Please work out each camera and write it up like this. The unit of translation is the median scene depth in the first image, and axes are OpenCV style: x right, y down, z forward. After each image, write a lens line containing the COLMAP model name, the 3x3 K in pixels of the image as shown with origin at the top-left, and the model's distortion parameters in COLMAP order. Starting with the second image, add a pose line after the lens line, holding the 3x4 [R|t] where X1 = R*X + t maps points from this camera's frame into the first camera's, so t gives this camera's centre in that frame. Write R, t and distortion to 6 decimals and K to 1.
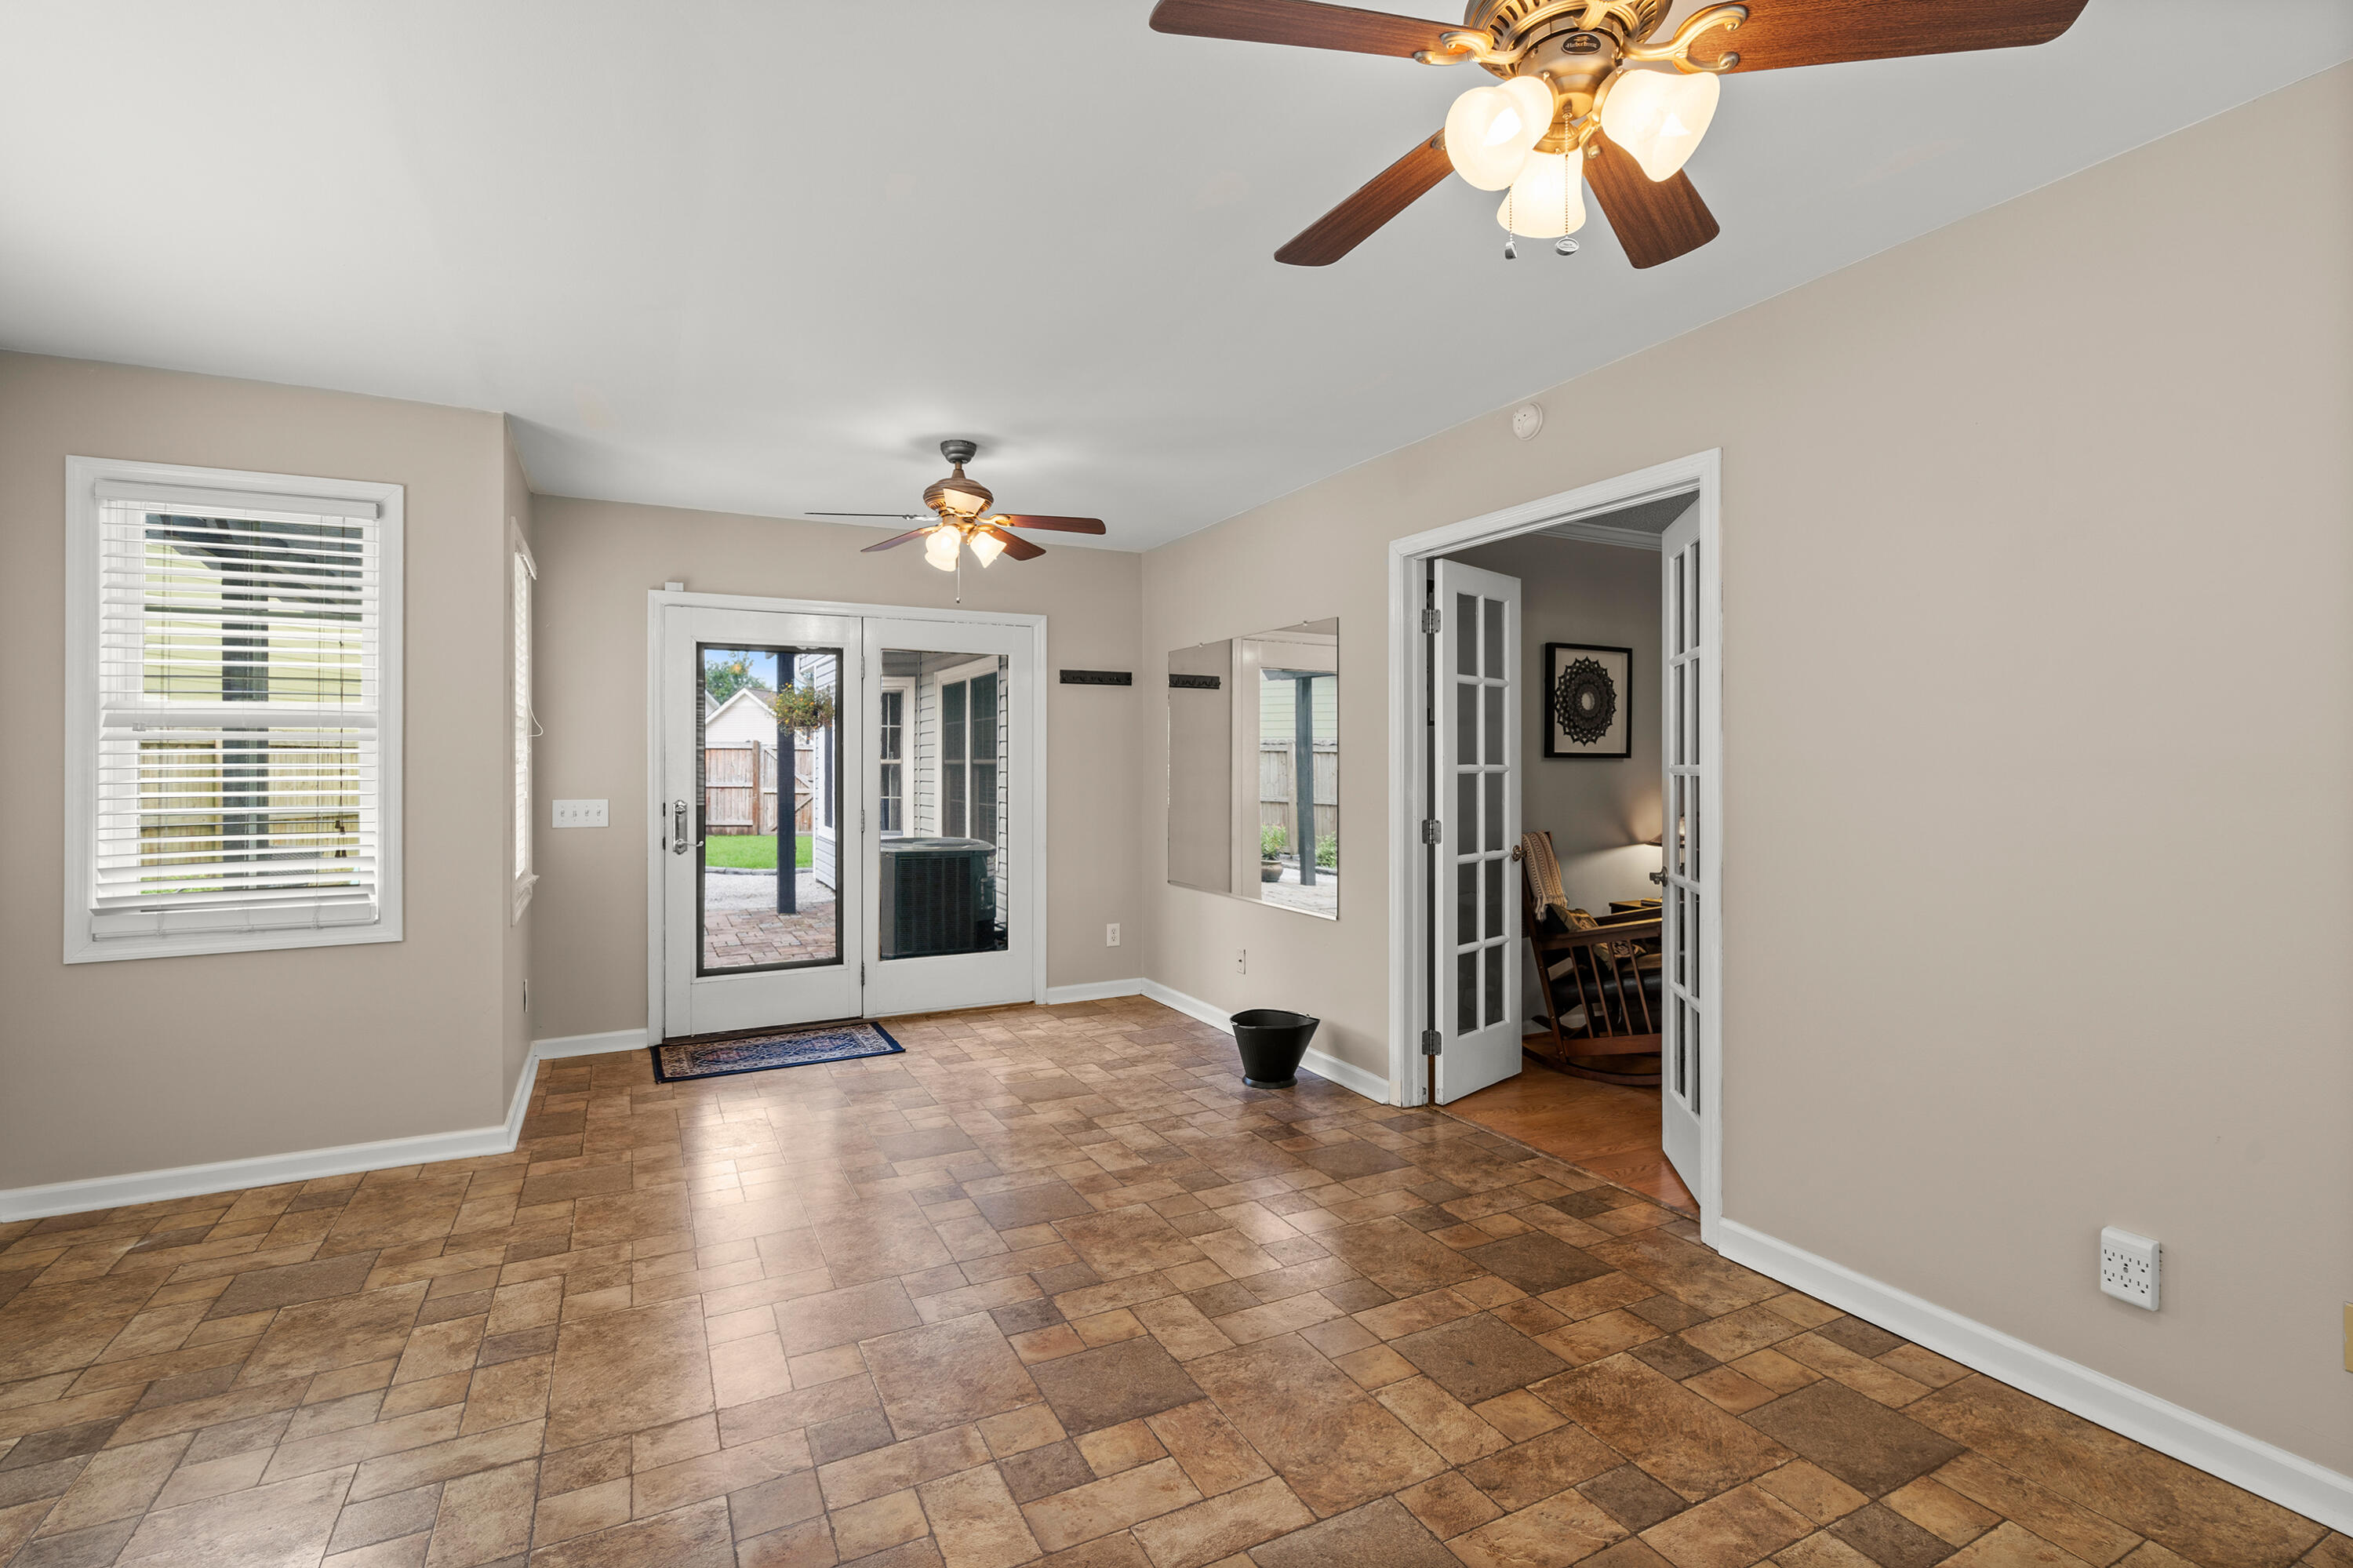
lens RADIAL K [[1078.8, 0, 1176.3], [0, 1078.8, 771.6], [0, 0, 1]] dist [-0.001323, -0.000152]
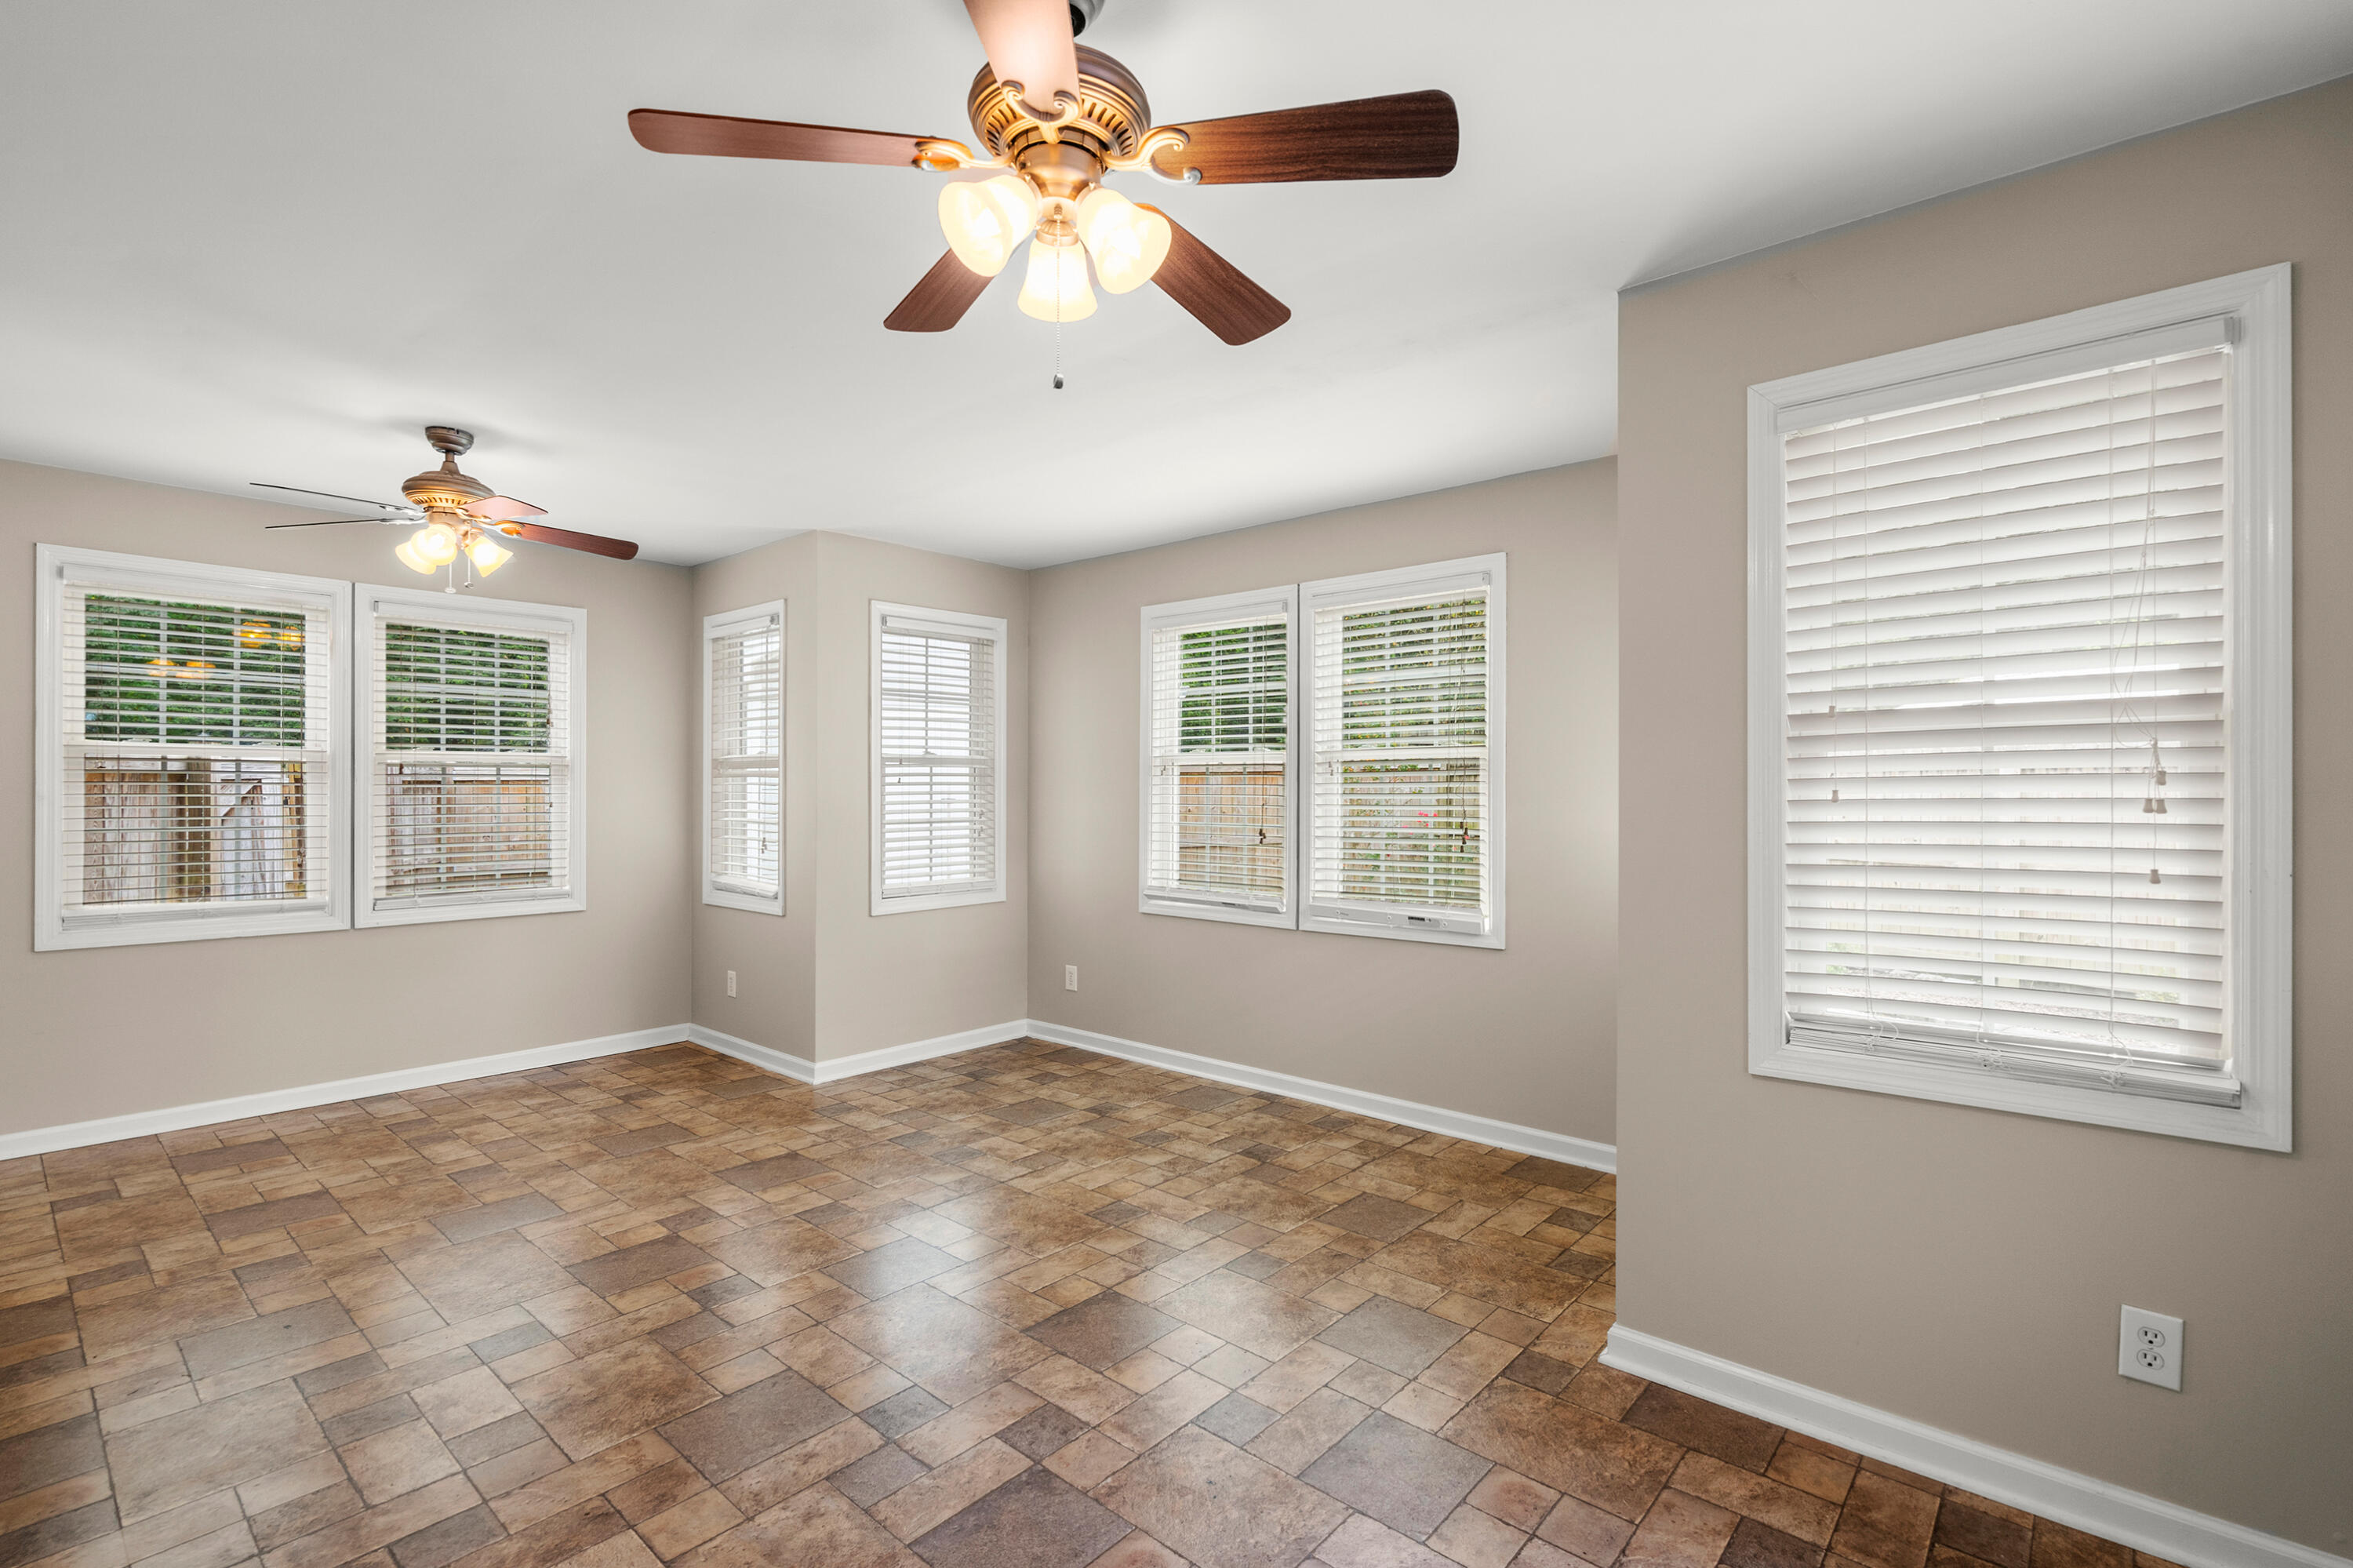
lens RADIAL K [[1078.8, 0, 1175.2], [0, 1078.8, 784.6], [0, 0, 1]] dist [-0.001323, -0.000152]
pose [[-0.931324, 0.000044, -0.364192, -0.158063], [-0.001872, 0.999986, 0.004908, -0.022262], [0.364187, 0.005253, -0.931311, 2.093622]]
